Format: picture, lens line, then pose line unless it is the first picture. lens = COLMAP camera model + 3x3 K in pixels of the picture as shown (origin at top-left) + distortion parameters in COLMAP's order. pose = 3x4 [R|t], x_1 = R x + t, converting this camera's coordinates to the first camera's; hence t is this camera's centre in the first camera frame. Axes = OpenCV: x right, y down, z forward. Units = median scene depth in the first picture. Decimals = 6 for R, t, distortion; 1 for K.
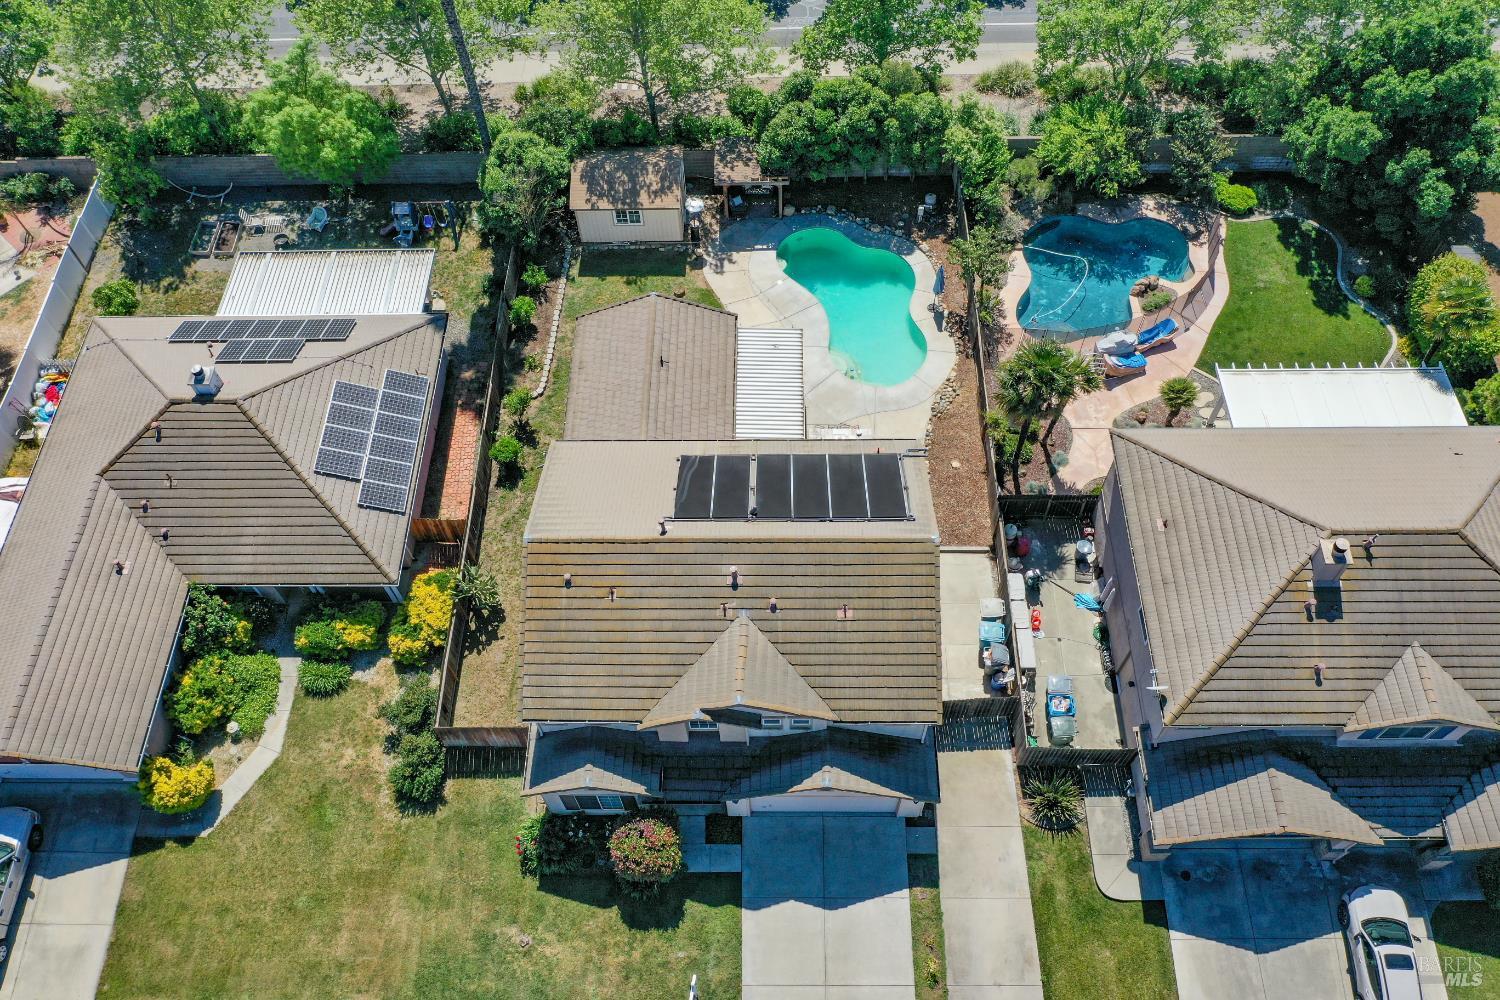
lens RADIAL K [[1176.8, 0, 744.0], [0, 1176.8, 504.7], [0, 0, 1]] dist [-0.007990, -0.007979]
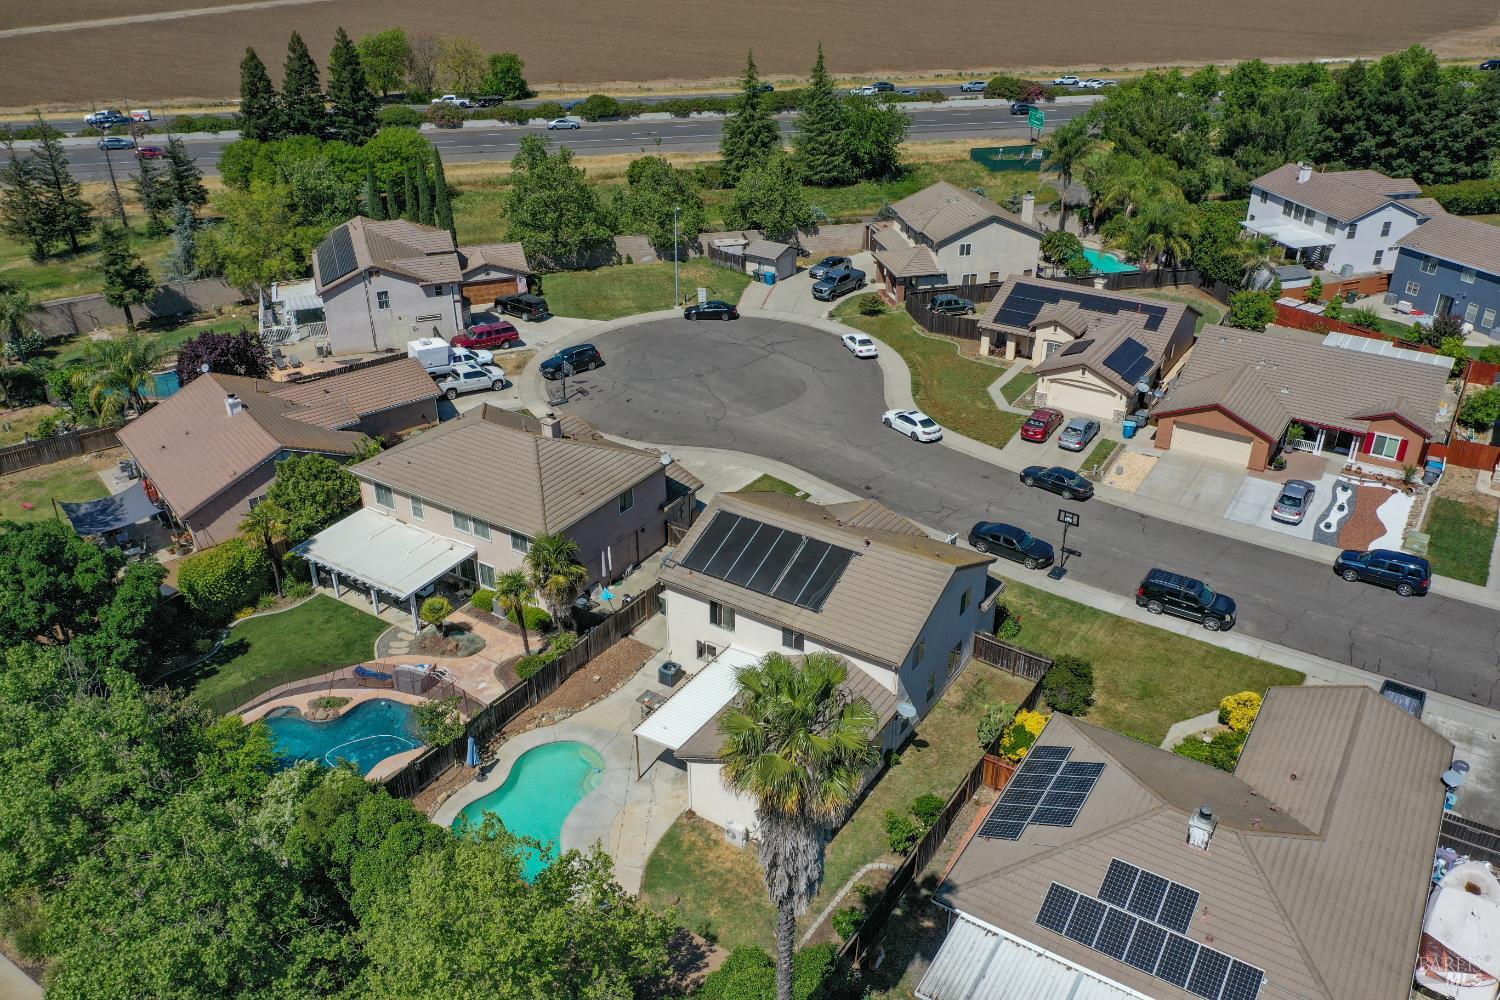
lens RADIAL K [[1176.8, 0, 749.3], [0, 1176.8, 501.8], [0, 0, 1]] dist [-0.007990, -0.007979]
pose [[-0.846003, -0.225407, 0.483188, -0.552462], [0.465331, 0.130254, 0.875500, -1.150044], [-0.260281, 0.965518, -0.005306, 0.851726]]
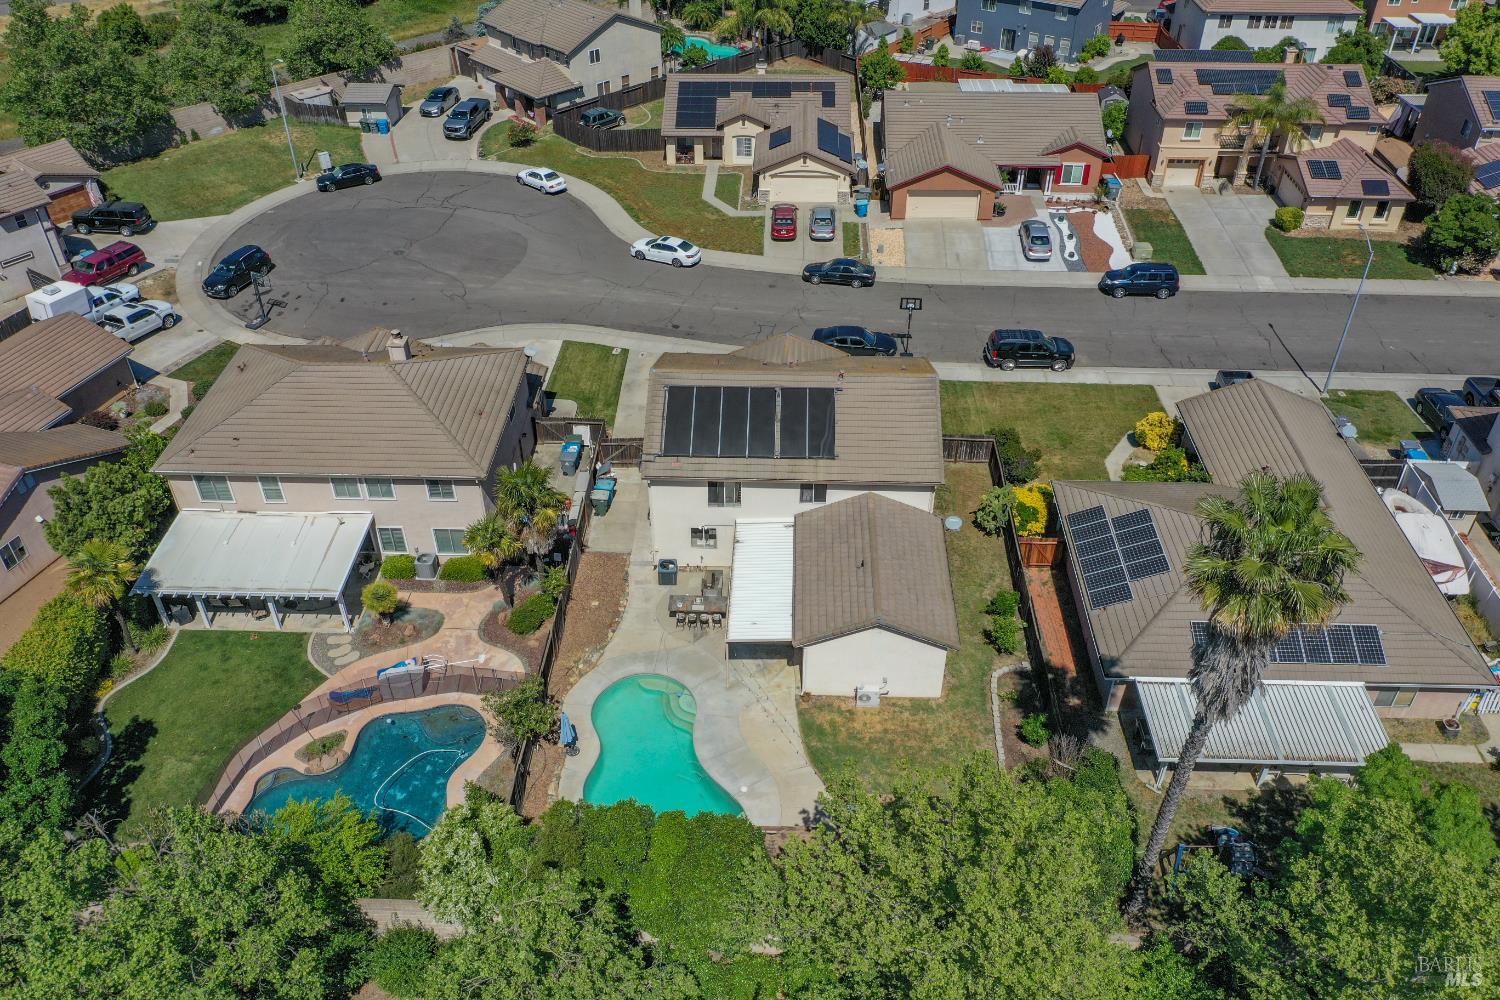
lens RADIAL K [[1176.8, 0, 752.7], [0, 1176.8, 502.8], [0, 0, 1]] dist [-0.007990, -0.007979]
pose [[-0.999184, 0.011613, 0.038695, -0.013433], [0.037422, -0.094862, 0.994787, -1.212939], [0.015223, 0.995423, 0.094350, 0.869239]]
